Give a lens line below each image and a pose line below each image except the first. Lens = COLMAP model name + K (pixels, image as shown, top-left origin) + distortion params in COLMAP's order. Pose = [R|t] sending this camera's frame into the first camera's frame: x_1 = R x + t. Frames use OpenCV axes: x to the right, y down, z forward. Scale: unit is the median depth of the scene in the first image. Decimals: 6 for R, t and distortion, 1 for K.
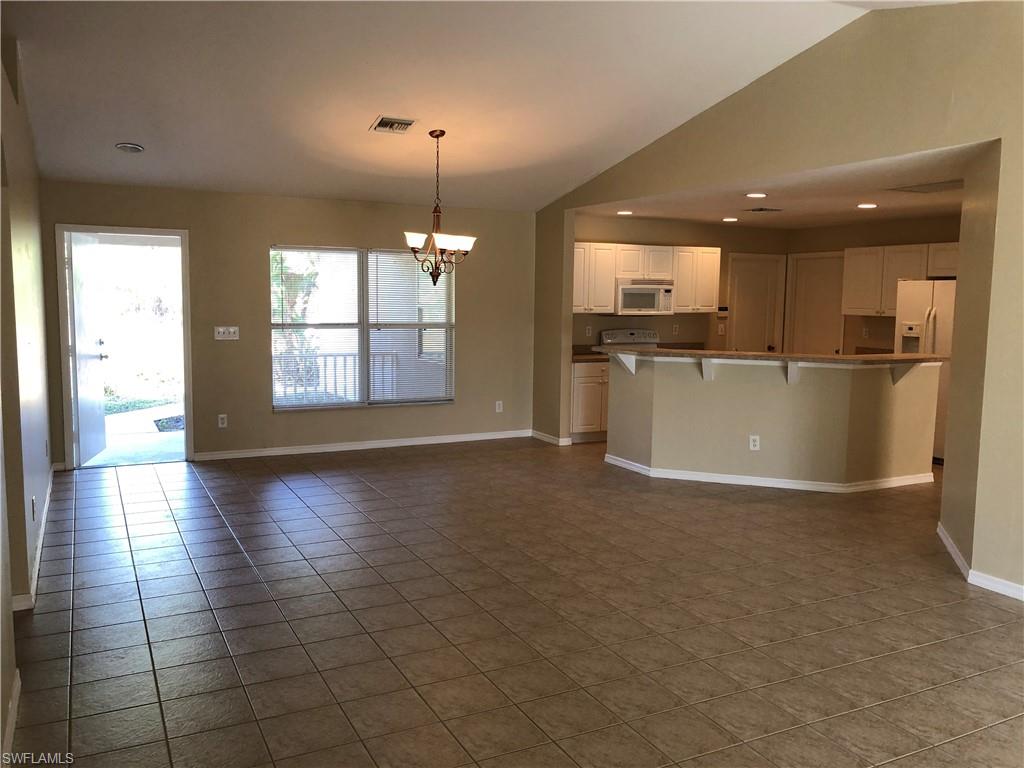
lens RADIAL K [[842.1, 0, 517.9], [0, 842.1, 383.3], [0, 0, 1]] dist [0.036976, -0.108256]
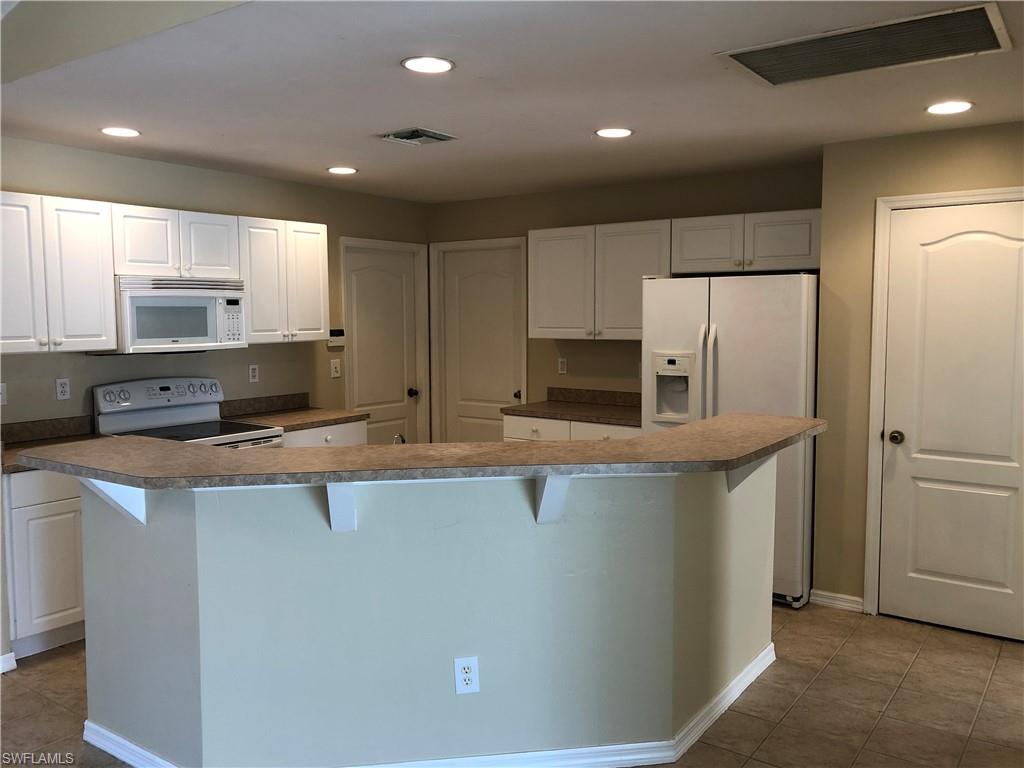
lens RADIAL K [[842.1, 0, 517.9], [0, 842.1, 383.3], [0, 0, 1]] dist [0.036976, -0.108256]
pose [[0.886177, -0.054669, 0.460111, 0.093442], [0.062912, 0.998016, -0.002587, -0.048290], [-0.459056, 0.031239, 0.887858, 0.470509]]
